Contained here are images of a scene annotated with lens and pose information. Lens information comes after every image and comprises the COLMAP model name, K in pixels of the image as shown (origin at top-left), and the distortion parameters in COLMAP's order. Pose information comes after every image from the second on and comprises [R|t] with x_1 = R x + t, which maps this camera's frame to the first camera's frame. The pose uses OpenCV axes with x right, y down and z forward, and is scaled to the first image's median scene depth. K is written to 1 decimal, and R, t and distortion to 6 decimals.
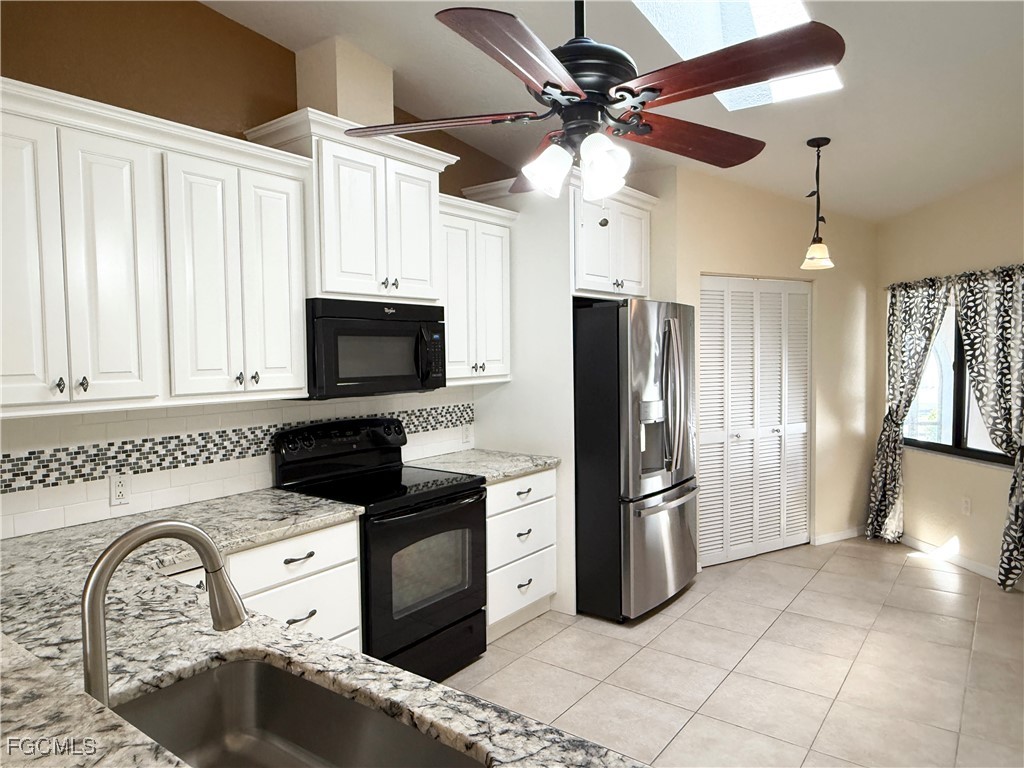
lens RADIAL K [[667.7, 0, 507.5], [0, 667.7, 384.5], [0, 0, 1]] dist [0.003981, 0.001164]
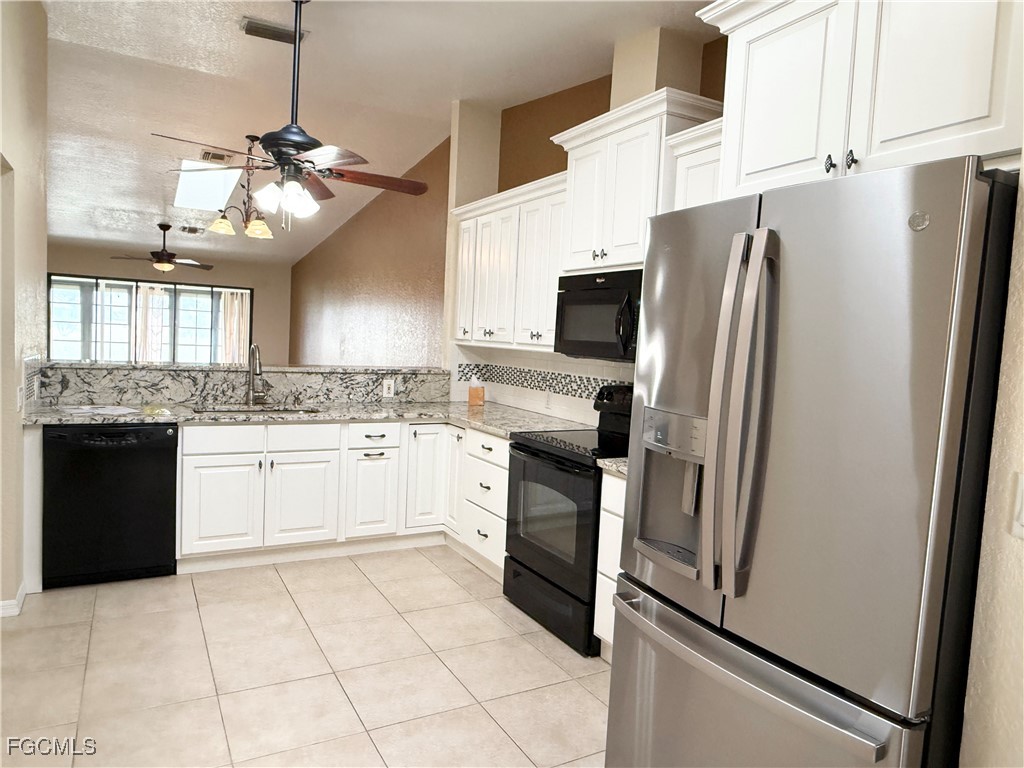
lens RADIAL K [[667.7, 0, 508.5], [0, 667.7, 384.6], [0, 0, 1]] dist [0.003981, 0.001164]
pose [[-0.402524, 0.054352, -0.913795, 0.987741], [-0.094928, 0.990376, 0.100723, -0.044329], [0.910474, 0.127288, -0.393490, 1.486676]]
